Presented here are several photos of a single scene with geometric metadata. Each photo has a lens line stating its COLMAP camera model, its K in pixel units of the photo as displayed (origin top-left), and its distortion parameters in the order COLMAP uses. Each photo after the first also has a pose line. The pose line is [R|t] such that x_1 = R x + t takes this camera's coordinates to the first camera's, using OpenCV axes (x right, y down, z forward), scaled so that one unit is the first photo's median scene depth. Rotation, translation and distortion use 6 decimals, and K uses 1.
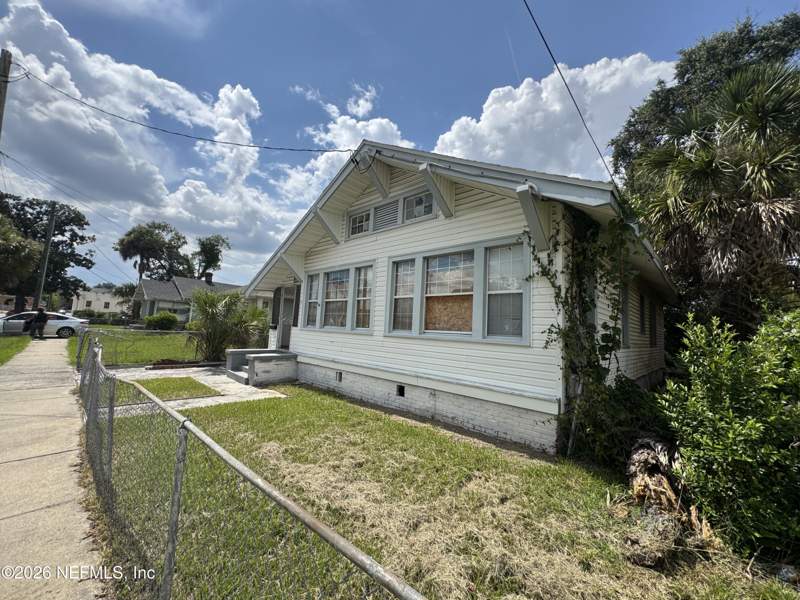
lens RADIAL K [[316.5, 0, 400.0], [0, 316.5, 300.0], [0, 0, 1]] dist [-0.000177, -0.000002]
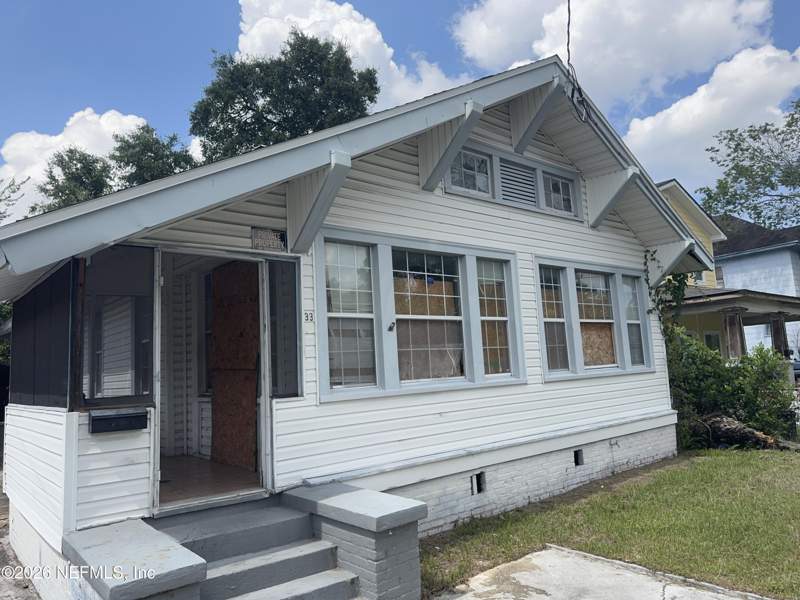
lens RADIAL K [[570.7, 0, 400.0], [0, 570.7, 300.0], [0, 0, 1]] dist [-0.002263, -0.000822]
pose [[0.099669, 0.084300, 0.991443, -1.183231], [-0.015603, 0.996415, -0.083154, 0.051187], [-0.994898, -0.007182, 0.100627, 1.159259]]
